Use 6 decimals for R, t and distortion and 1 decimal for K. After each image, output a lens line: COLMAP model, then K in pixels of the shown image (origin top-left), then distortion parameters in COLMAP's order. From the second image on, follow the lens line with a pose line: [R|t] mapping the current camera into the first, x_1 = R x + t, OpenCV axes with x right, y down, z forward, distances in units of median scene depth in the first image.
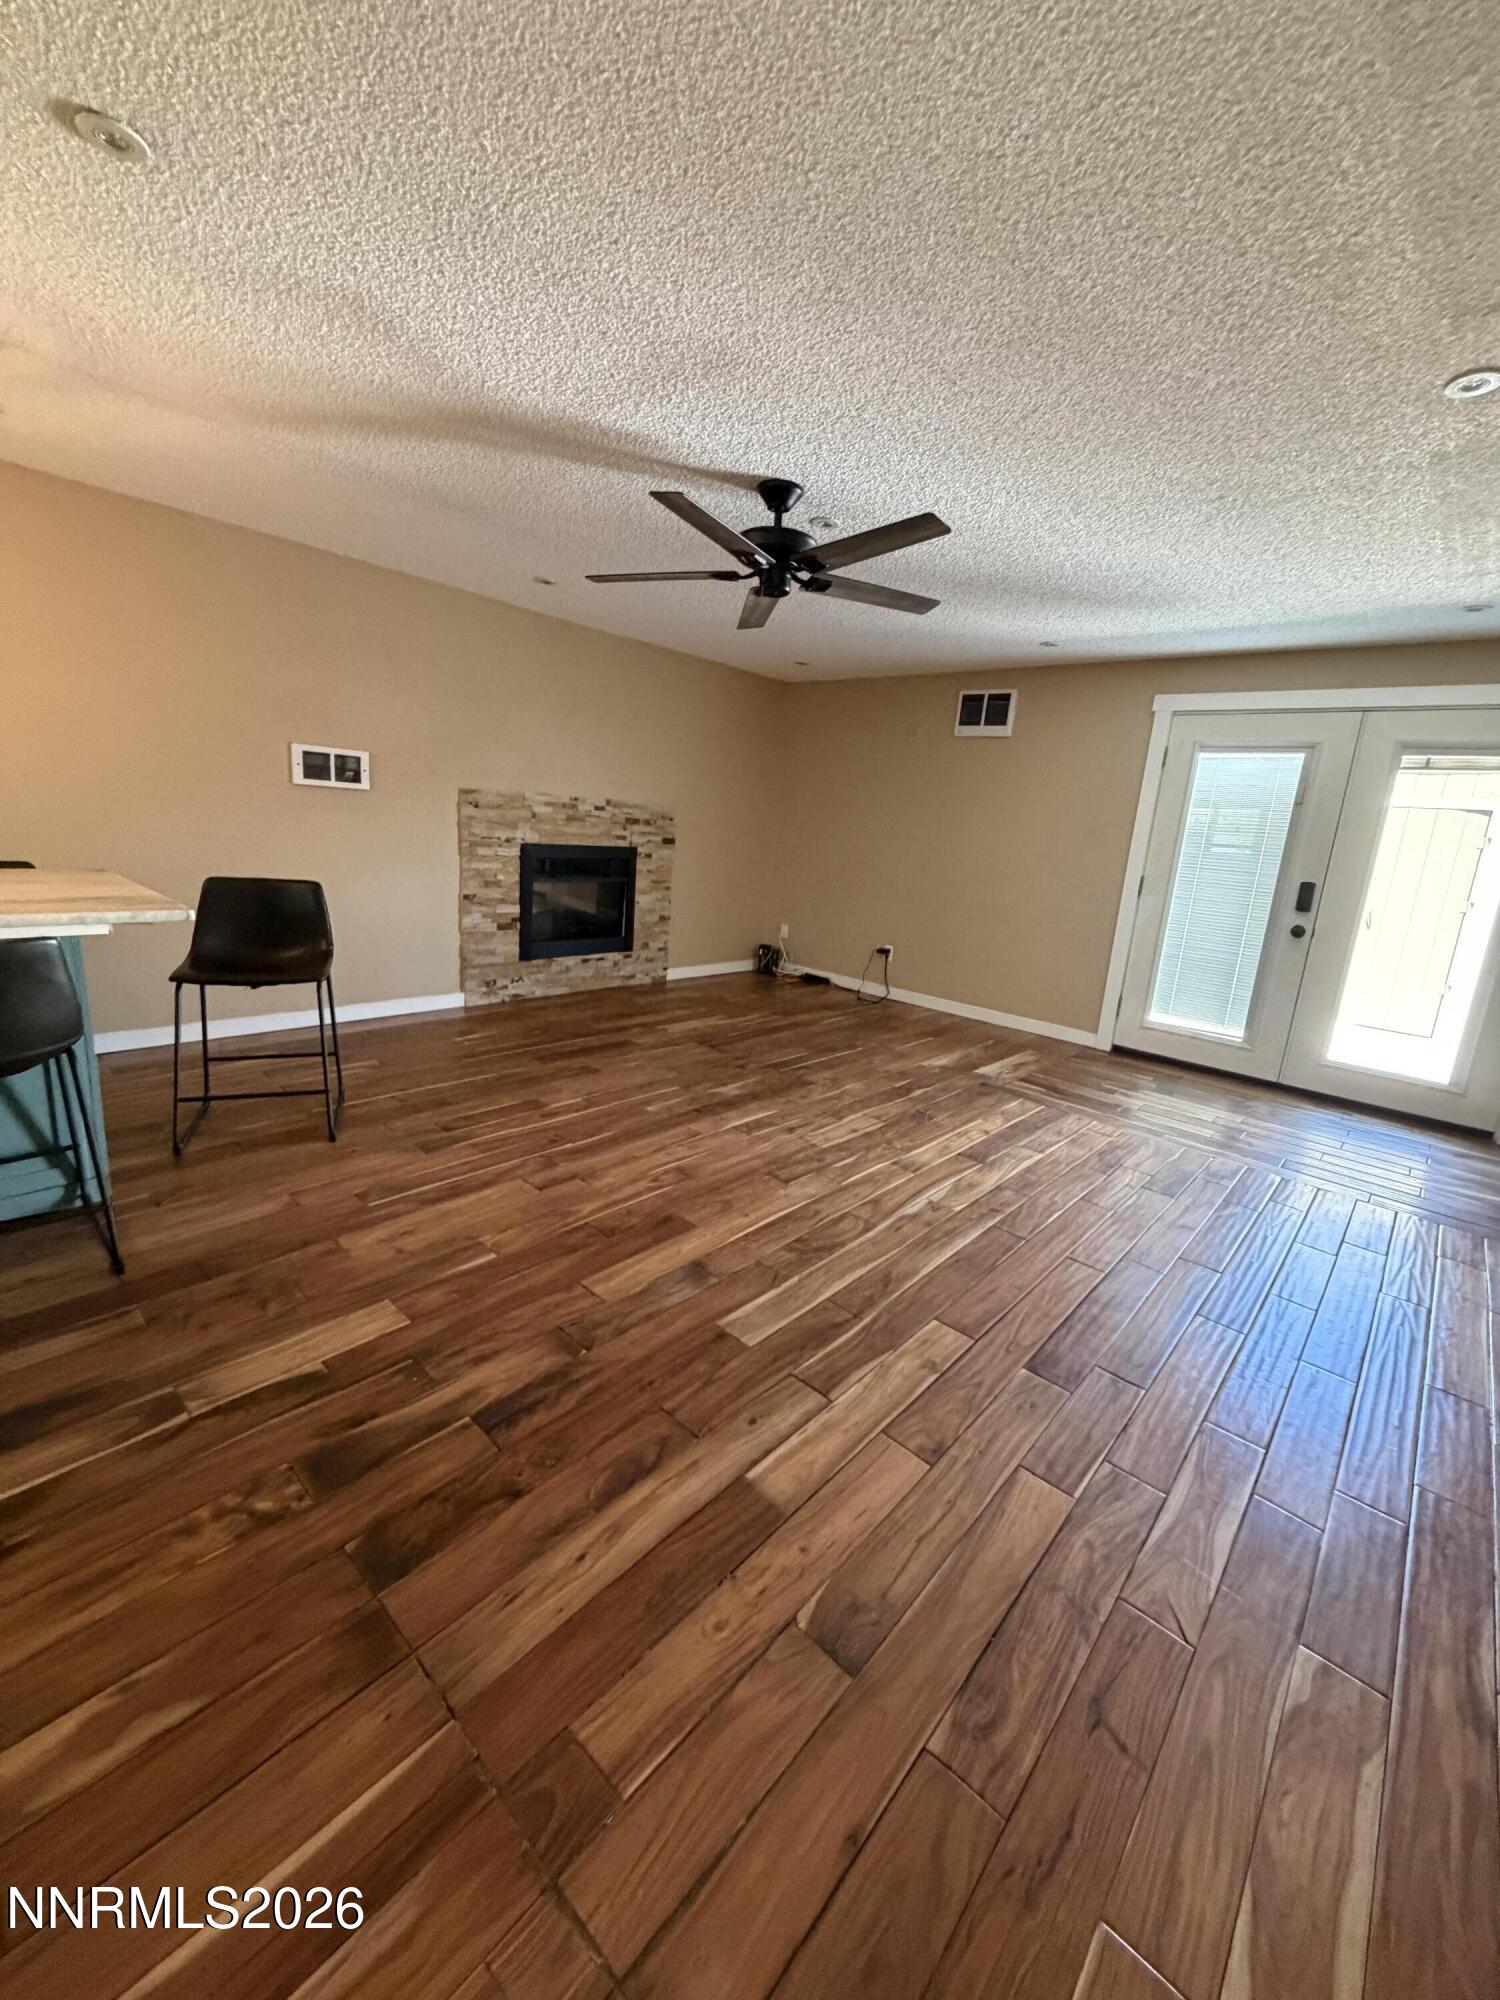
lens RADIAL K [[798.7, 0, 758.5], [0, 798.7, 994.2], [0, 0, 1]] dist [-0.004060, -0.000052]
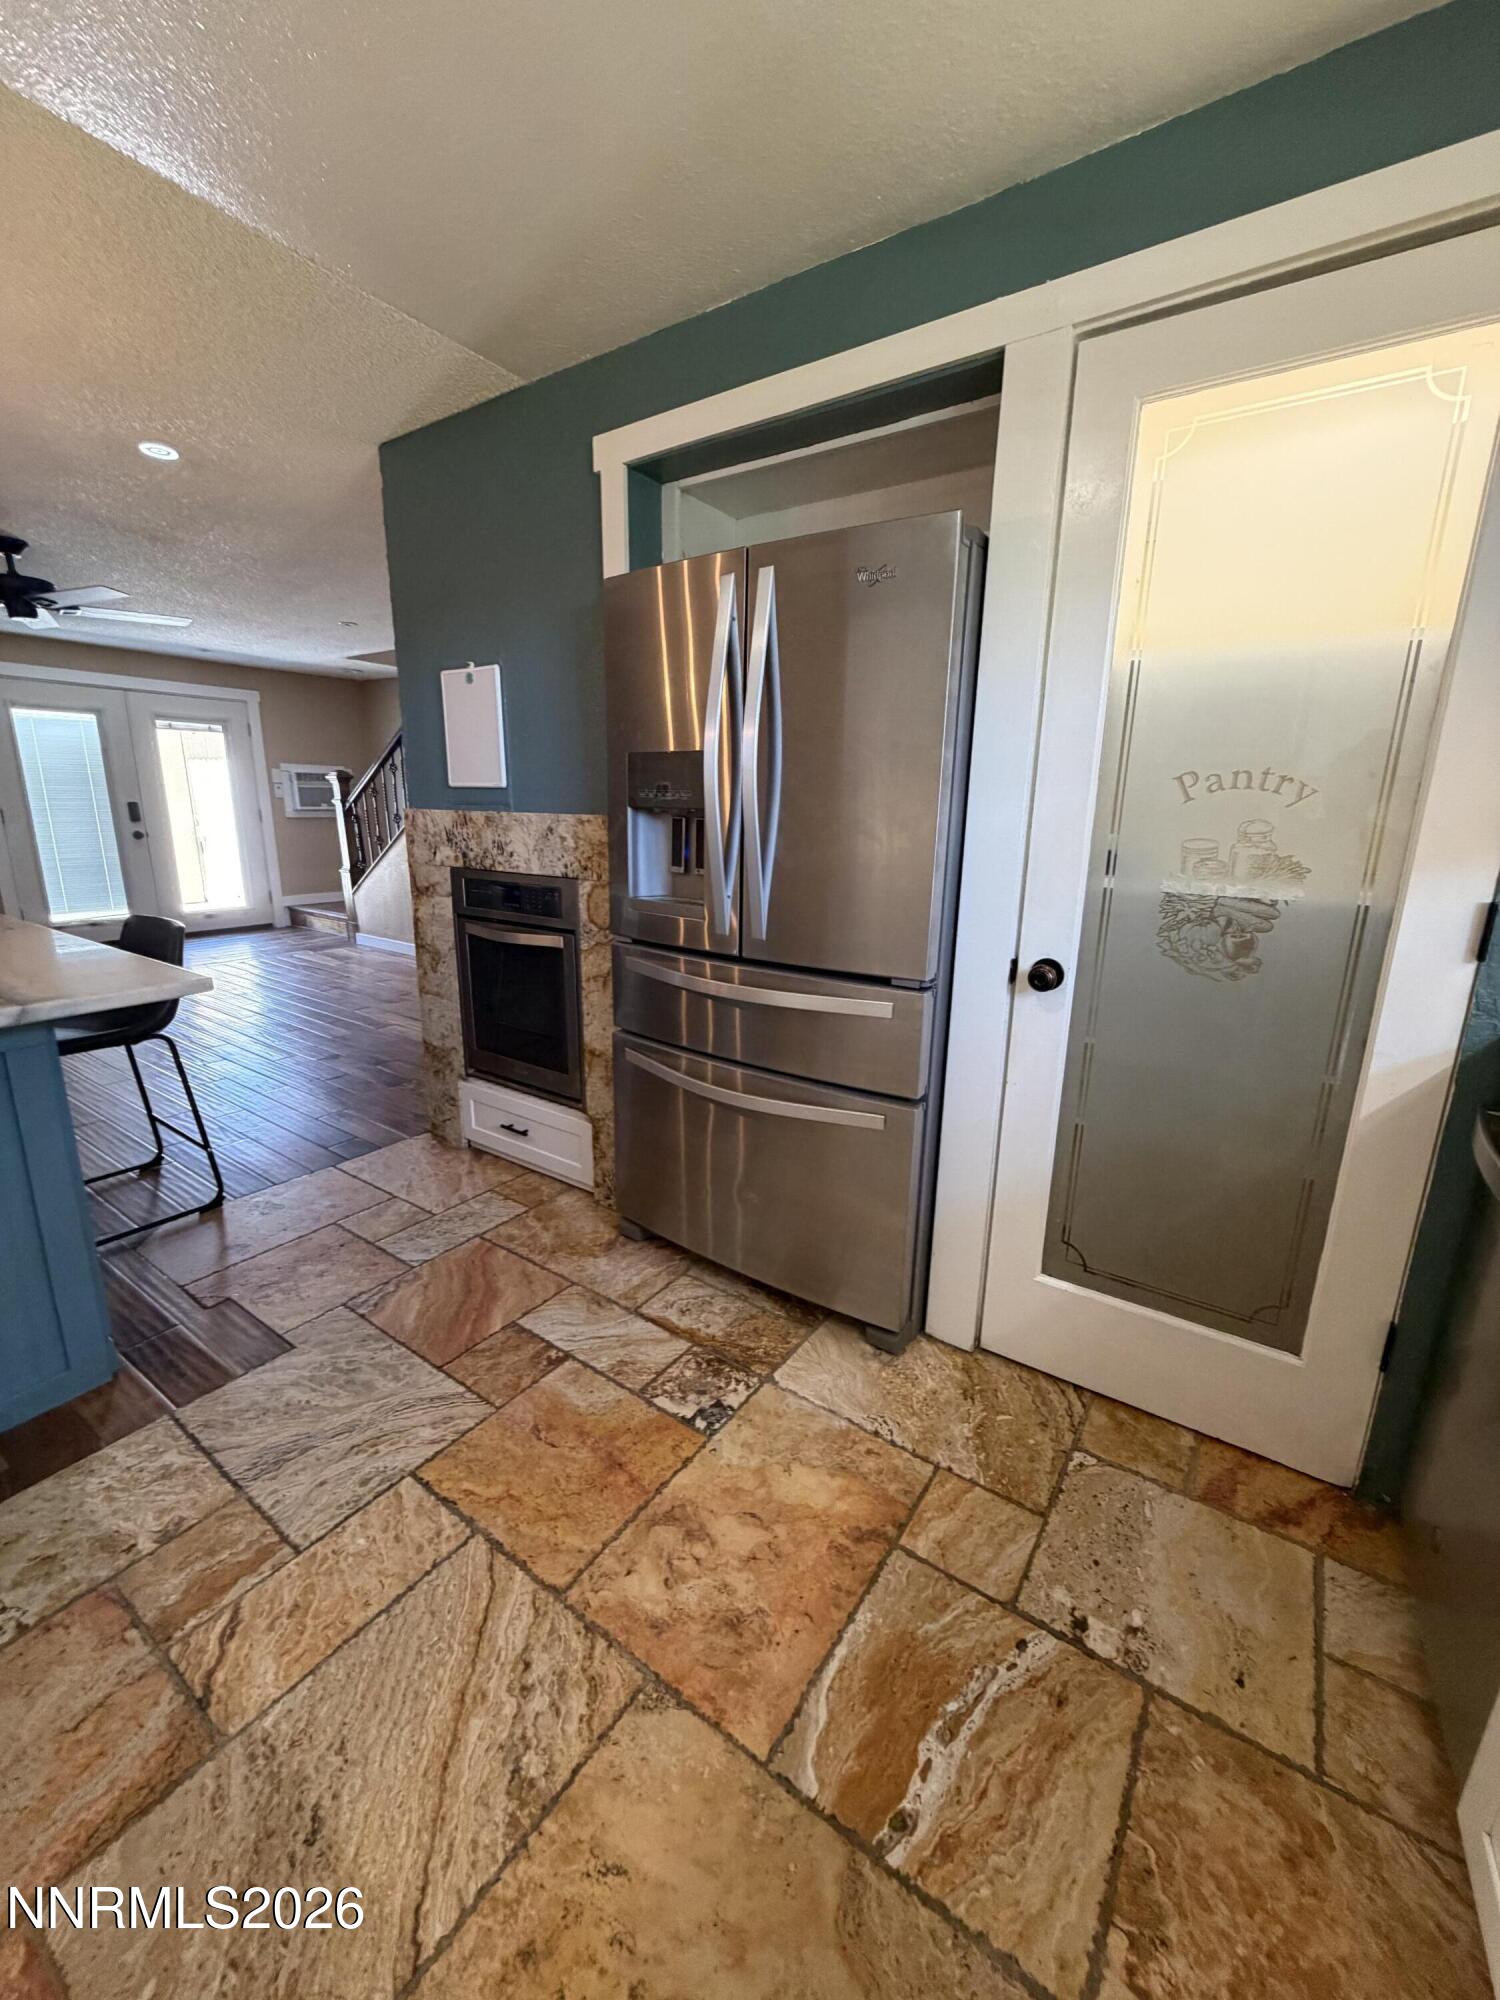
lens RADIAL K [[798.7, 0, 750.2], [0, 798.7, 994.4], [0, 0, 1]] dist [-0.004060, -0.000052]
pose [[-0.120889, -0.313405, 0.941894, -1.090549], [0.188518, 0.924336, 0.331758, -0.088914], [-0.974601, 0.217670, -0.052659, 0.004076]]
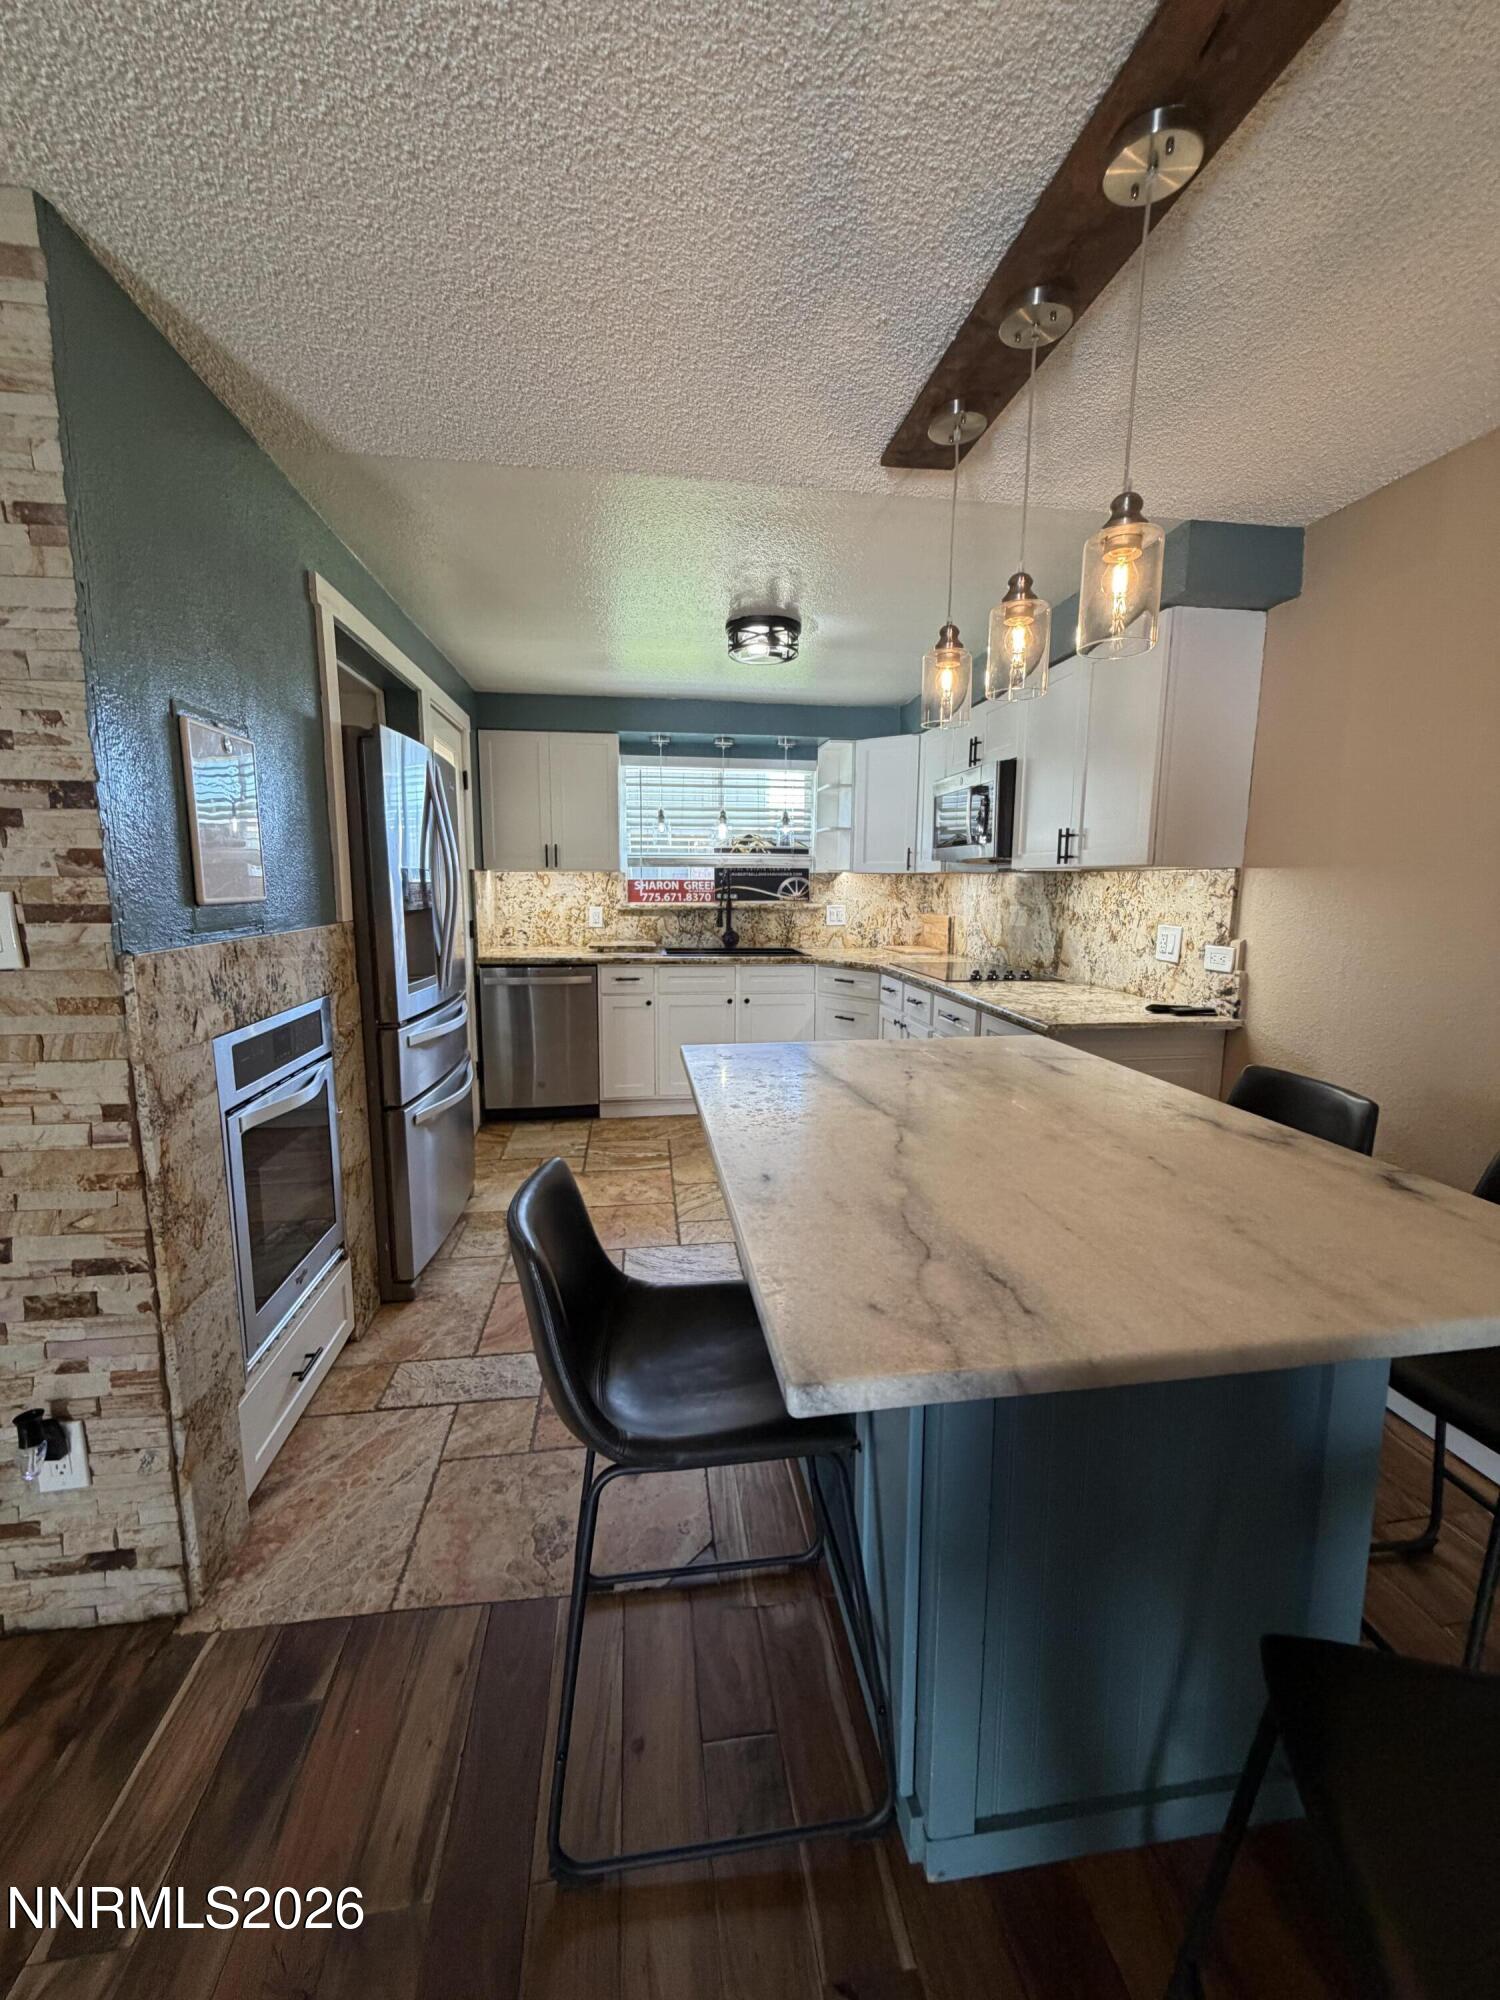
lens RADIAL K [[798.7, 0, 745.6], [0, 798.7, 1000.5], [0, 0, 1]] dist [-0.004060, -0.000052]
pose [[-0.647334, 0.033824, -0.761456, -0.253400], [-0.215895, 0.949965, 0.225736, -0.177810], [0.730991, 0.310521, -0.607642, 0.626600]]
